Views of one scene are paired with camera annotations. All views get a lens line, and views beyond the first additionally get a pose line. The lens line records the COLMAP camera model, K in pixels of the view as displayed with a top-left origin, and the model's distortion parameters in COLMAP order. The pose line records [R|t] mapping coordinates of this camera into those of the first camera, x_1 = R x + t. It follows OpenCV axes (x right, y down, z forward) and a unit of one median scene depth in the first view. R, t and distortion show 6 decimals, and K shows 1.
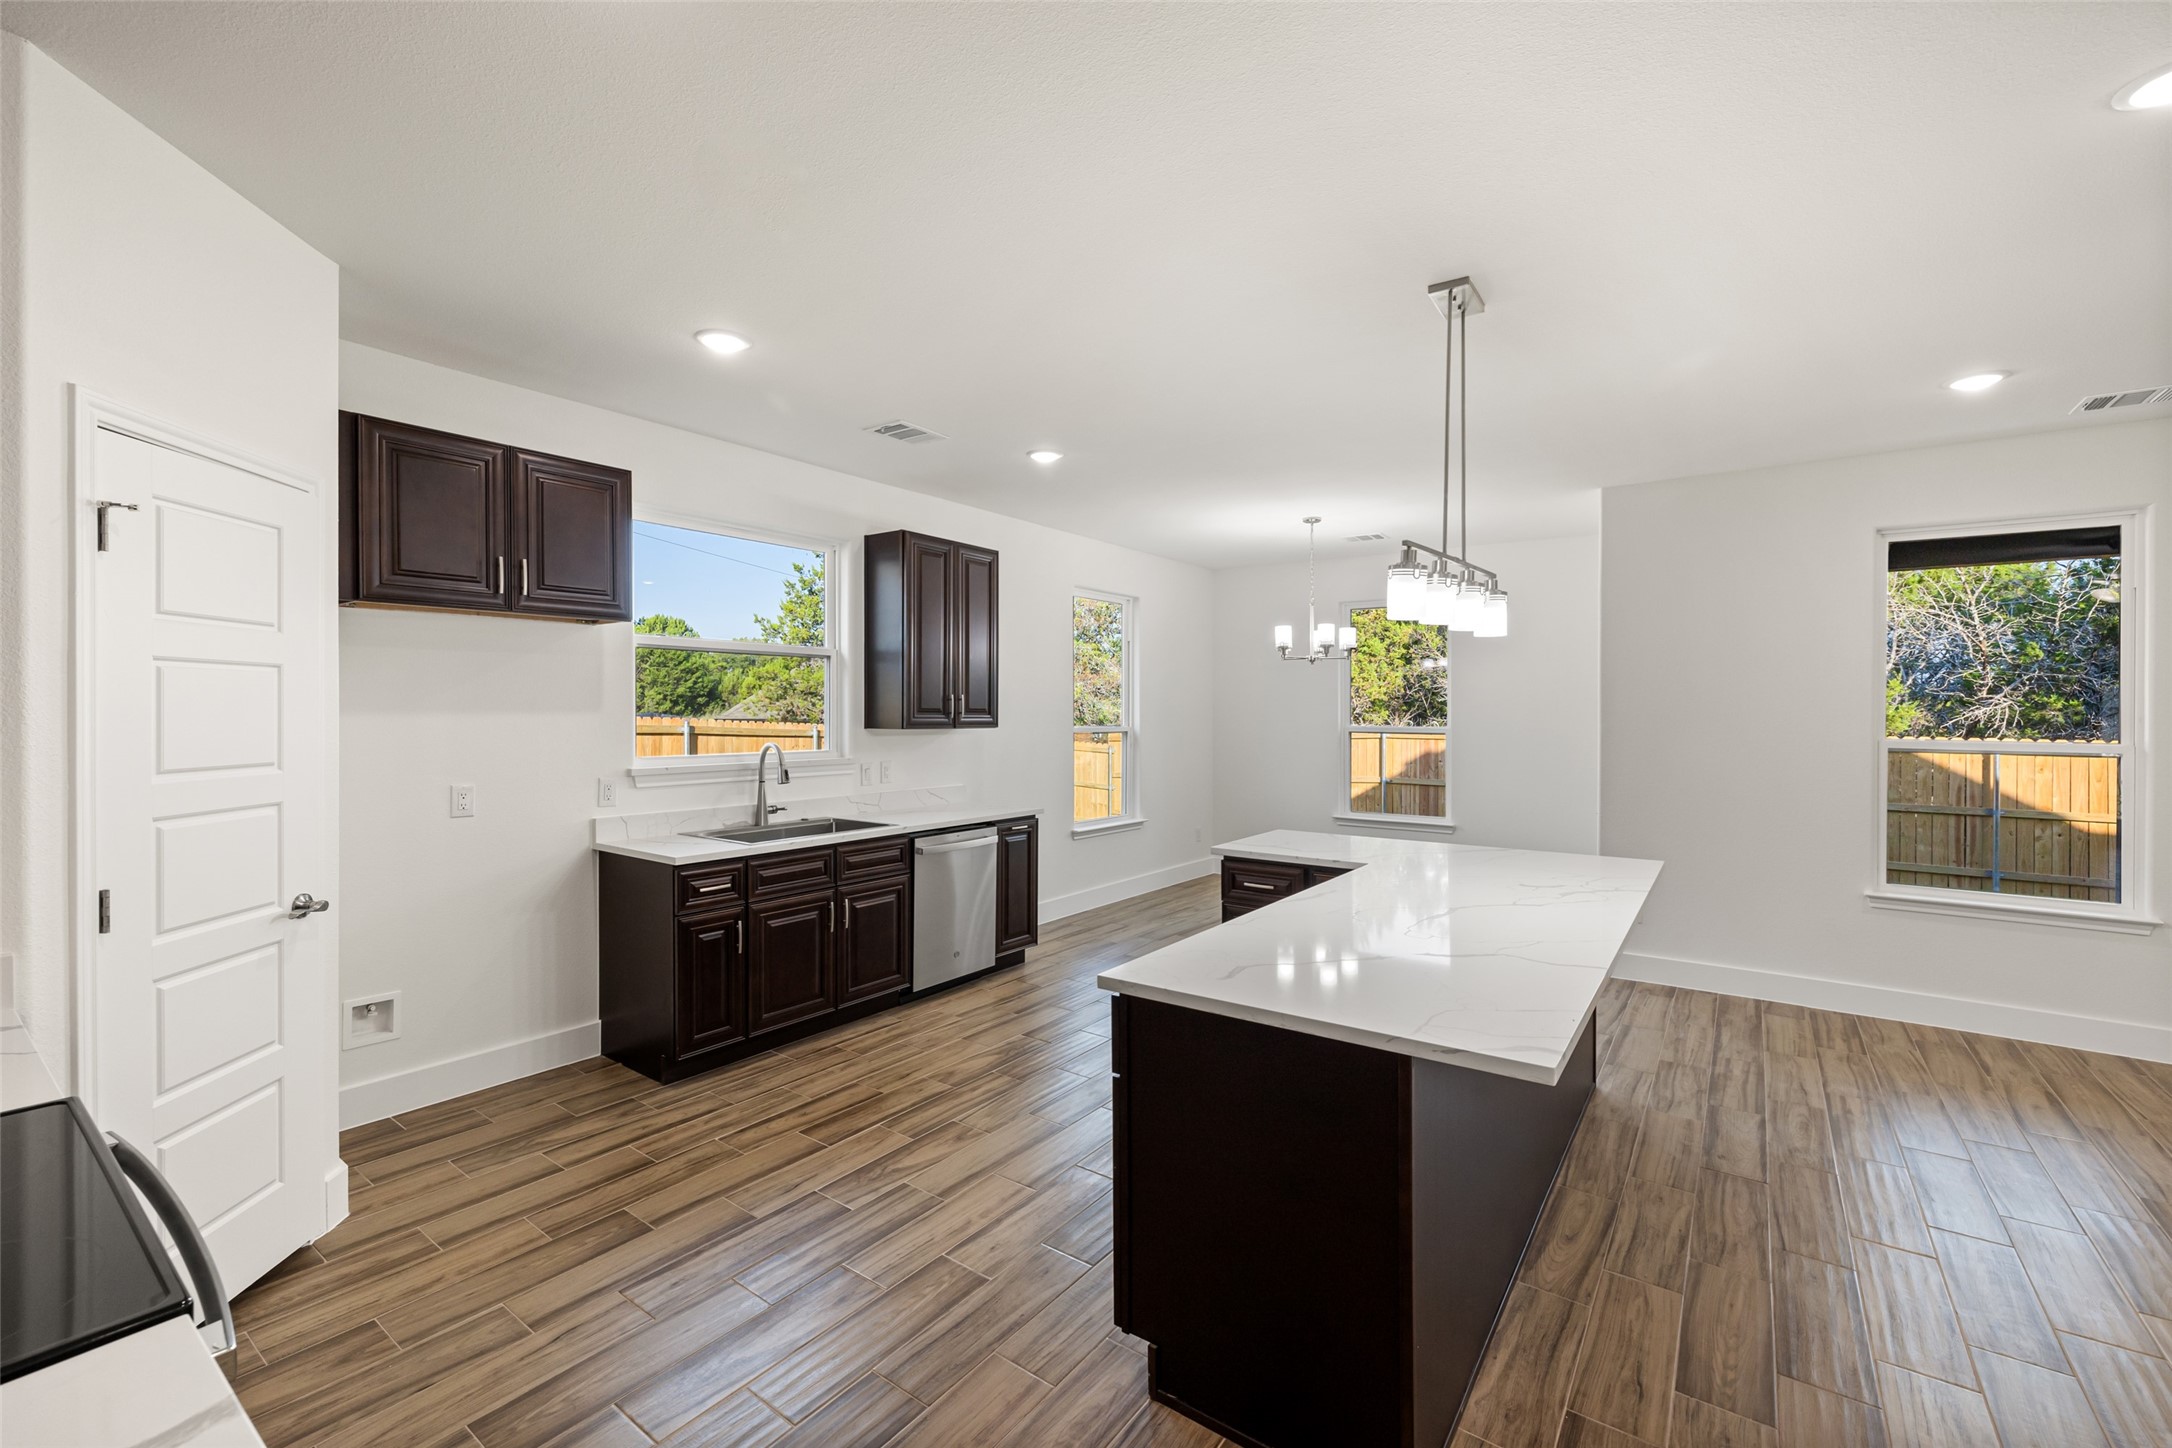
lens RADIAL K [[914.4, 0, 1060.2], [0, 914.4, 719.2], [0, 0, 1]] dist [0.002103, 0.000098]
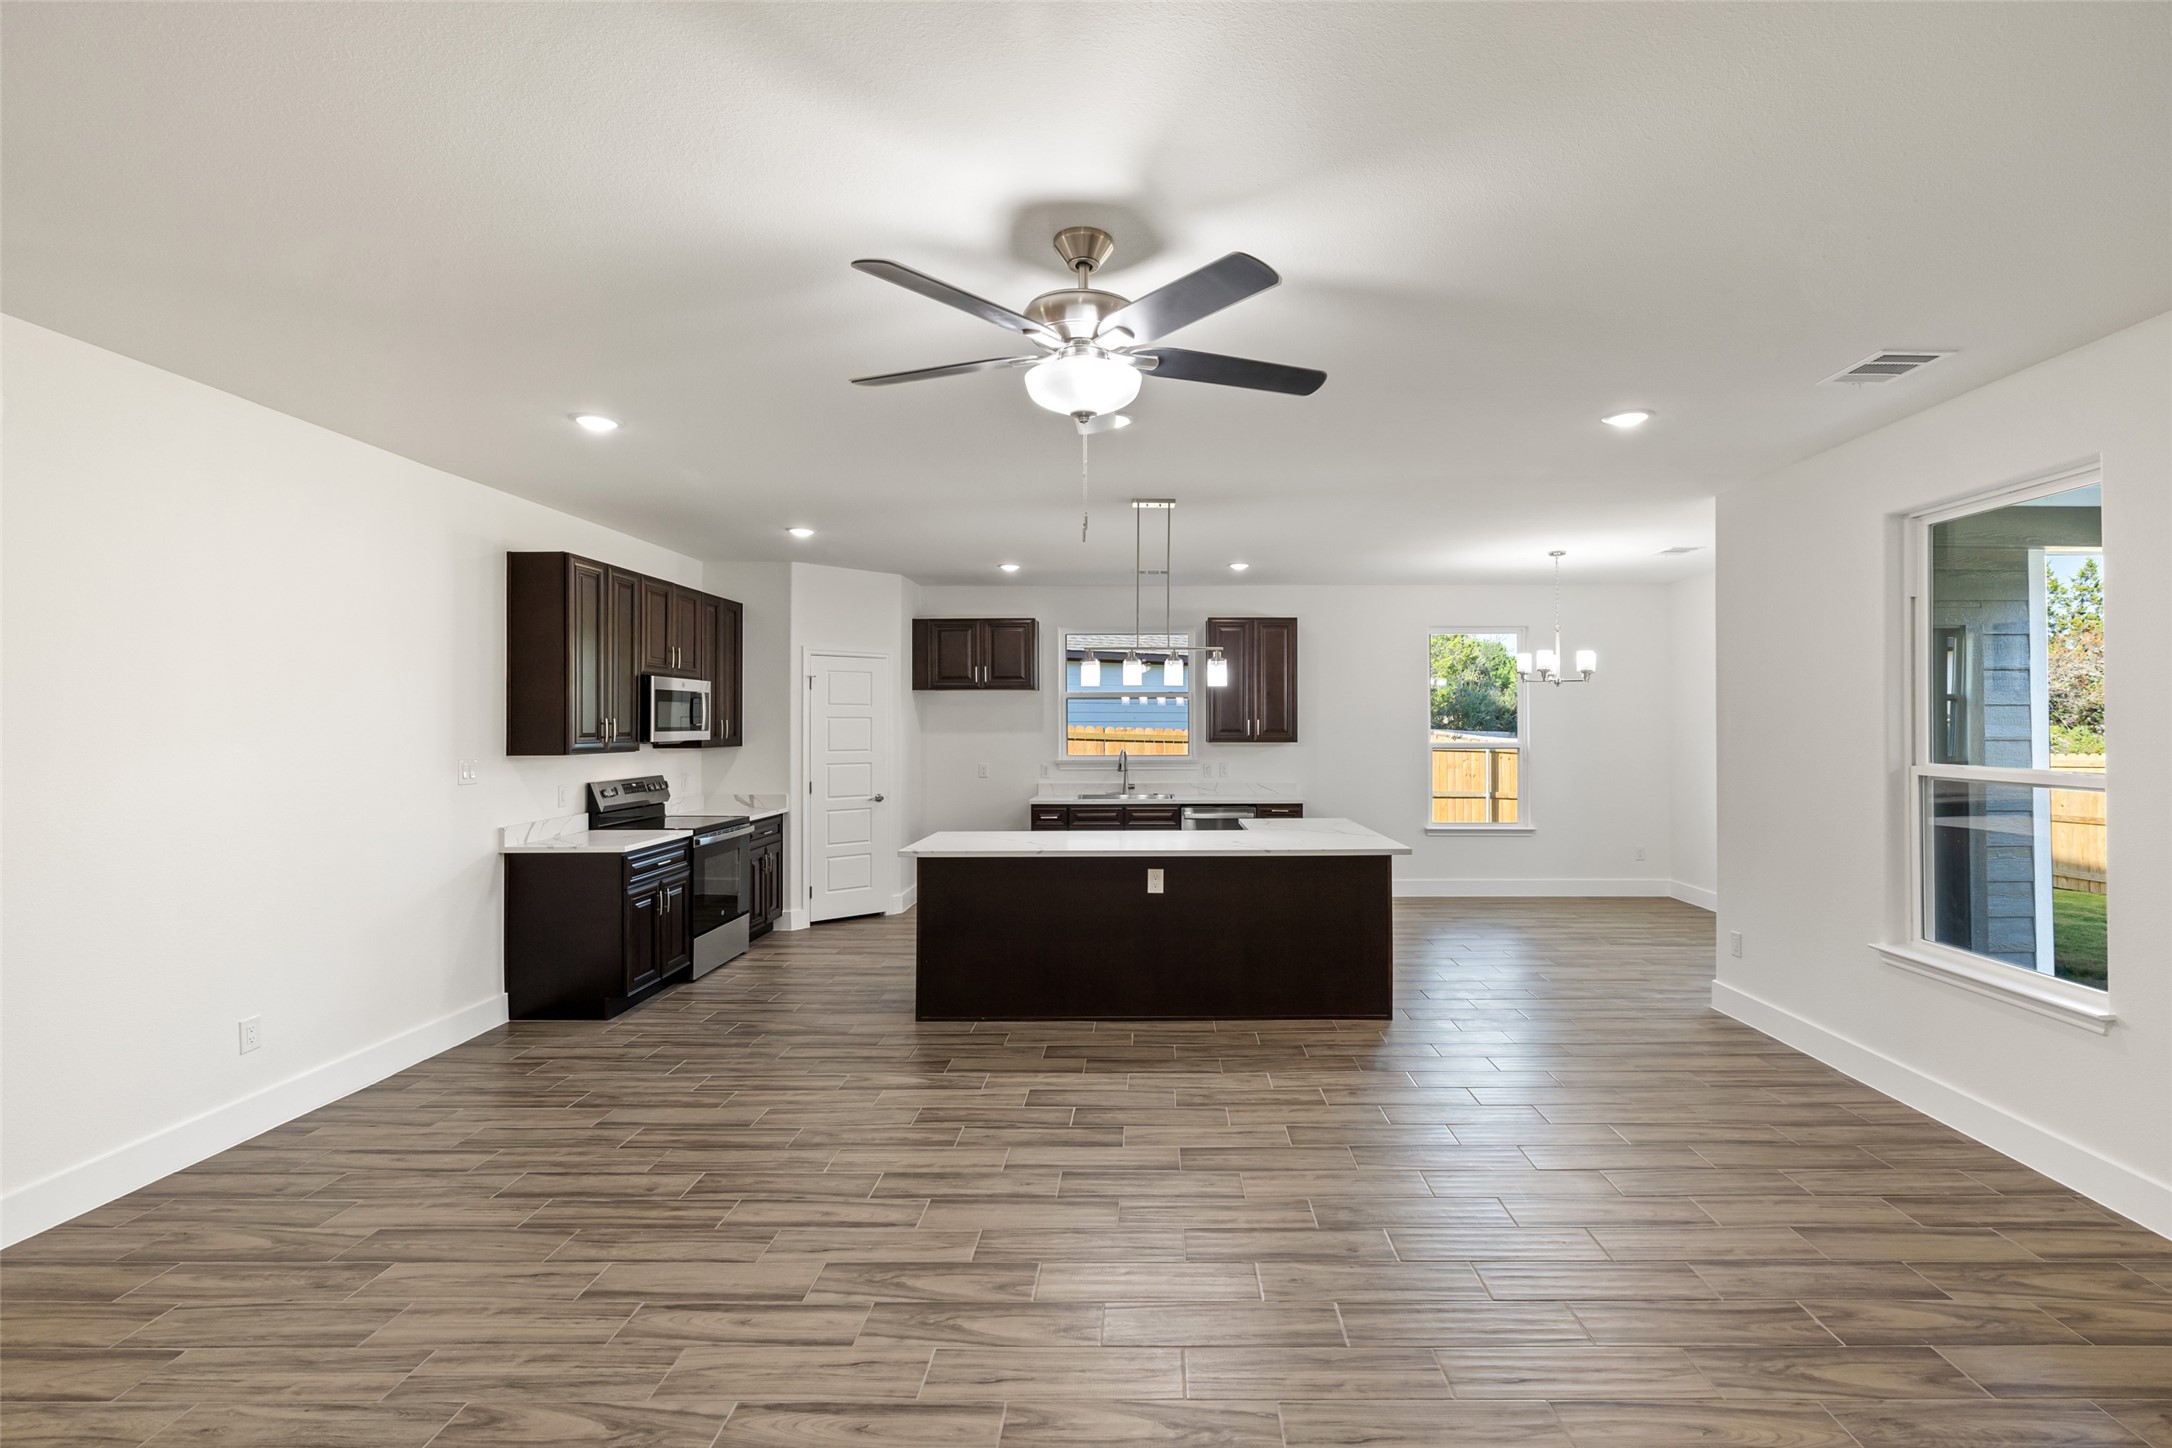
lens RADIAL K [[940.4, 0, 1154.2], [0, 940.4, 723.7], [0, 0, 1]] dist [-0.000130, 0.000200]
pose [[0.602683, -0.004895, -0.797966, 1.398625], [-0.003837, 0.999952, -0.009031, -0.008547], [0.797972, 0.008505, 0.602635, -0.083358]]
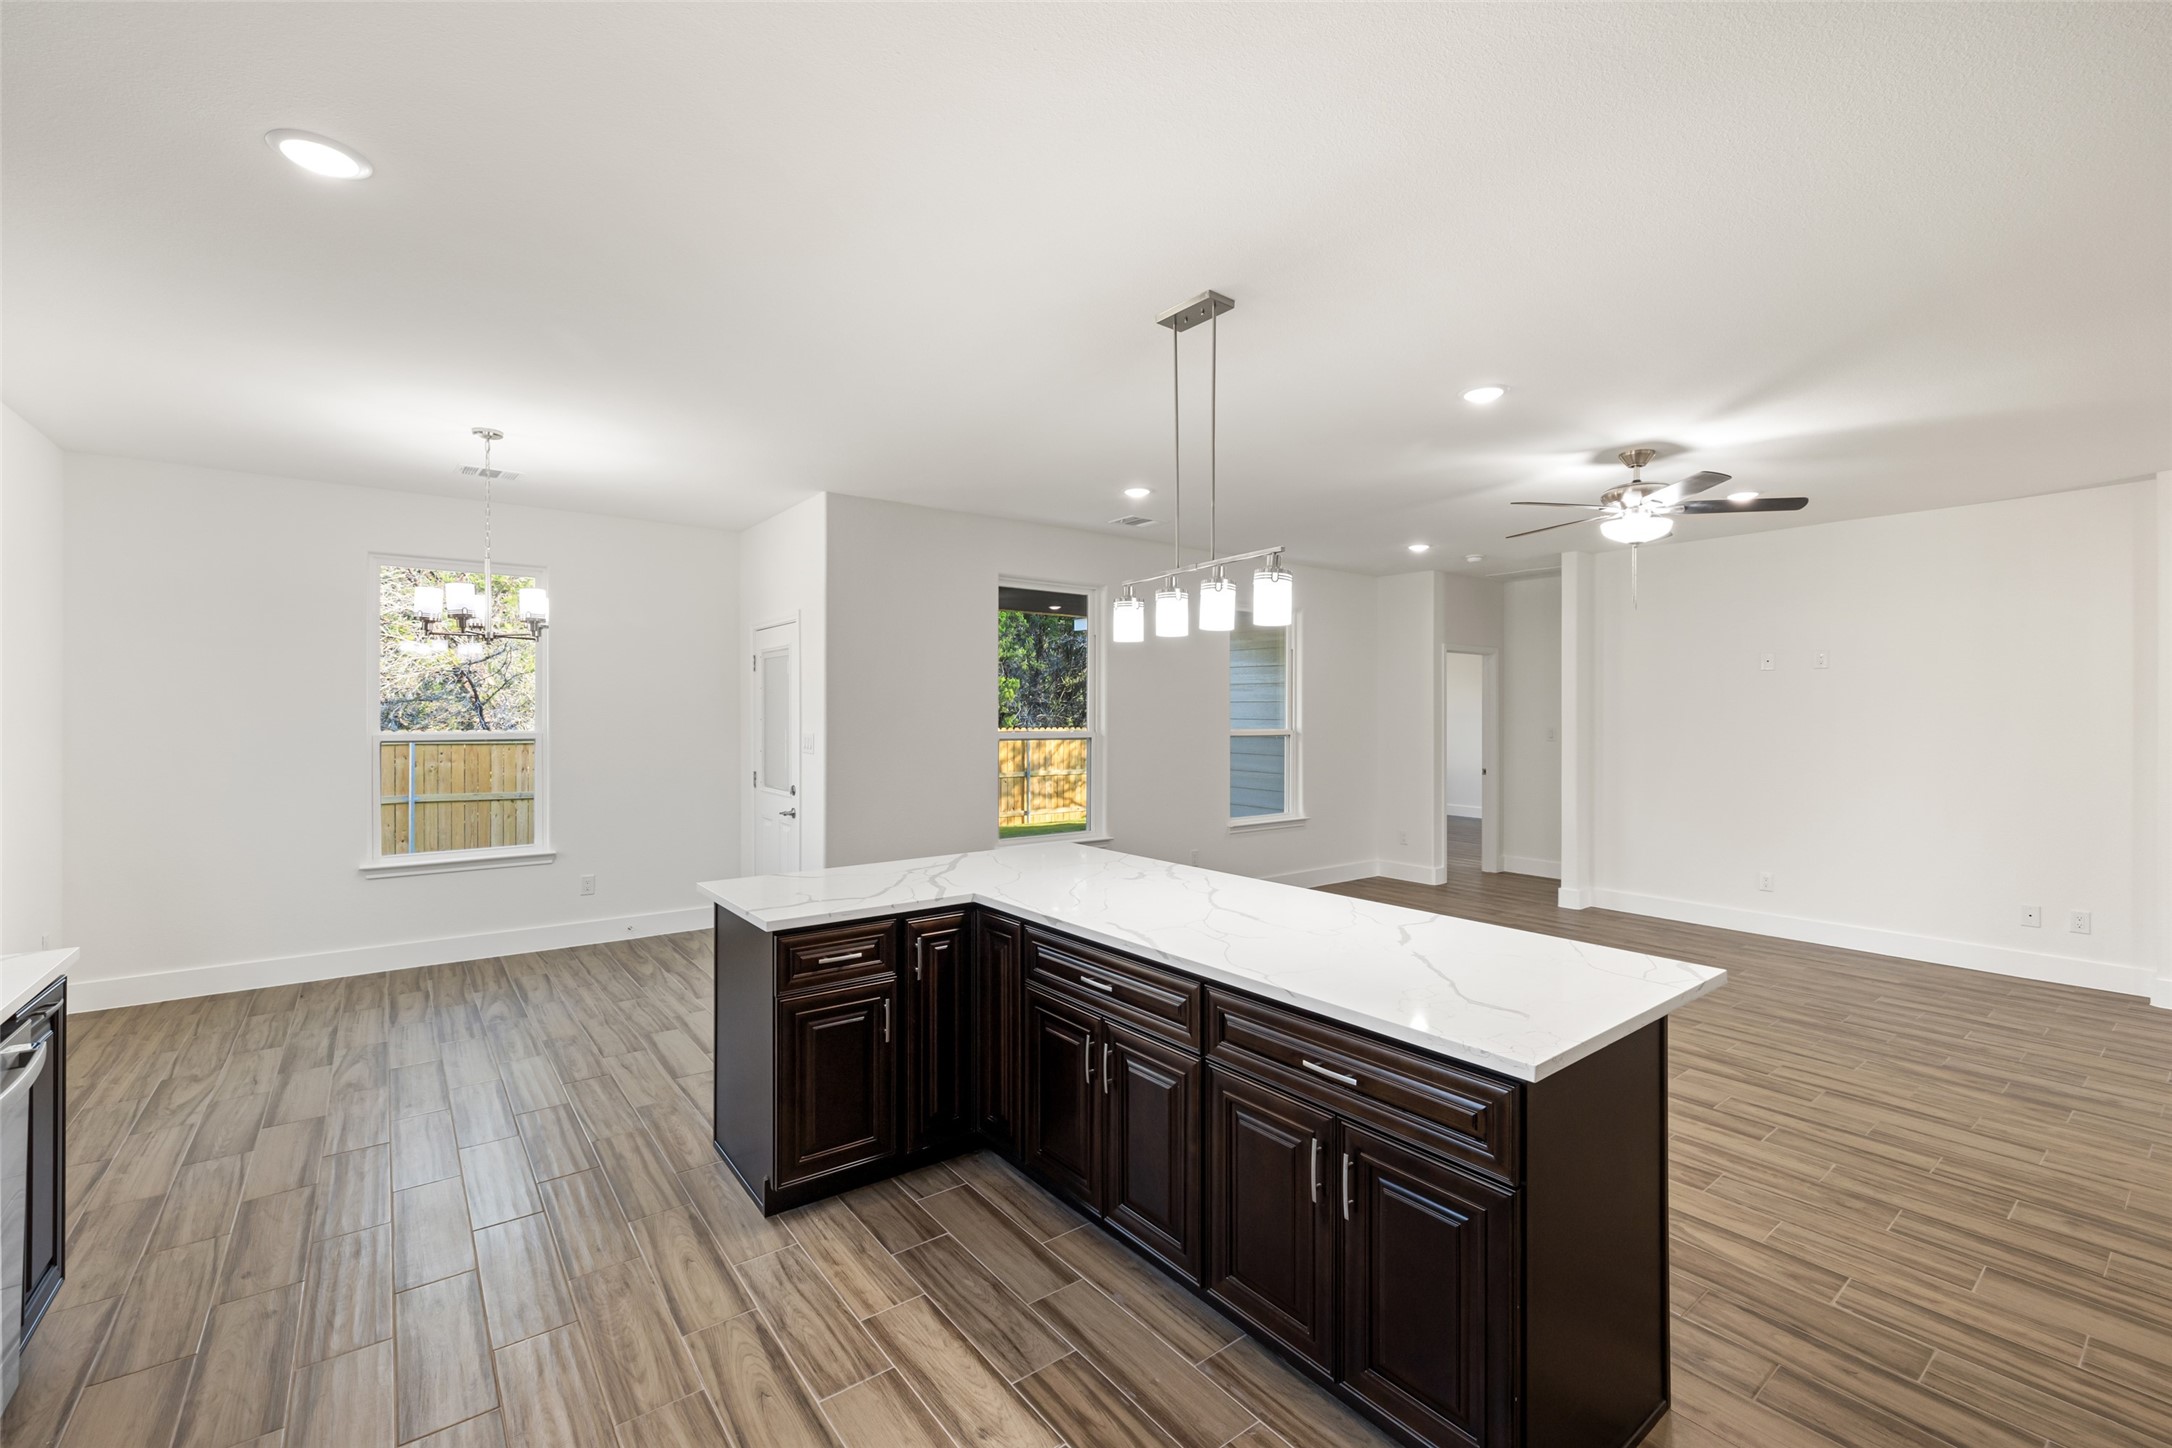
lens RADIAL K [[913.4, 0, 1082.2], [0, 913.4, 706.3], [0, 0, 1]] dist [-0.001246, -0.000034]
pose [[0.268680, 0.001673, 0.963228, -0.428553], [0.005620, 0.999979, -0.003305, -0.012063], [-0.963213, 0.006301, 0.268664, 0.619769]]
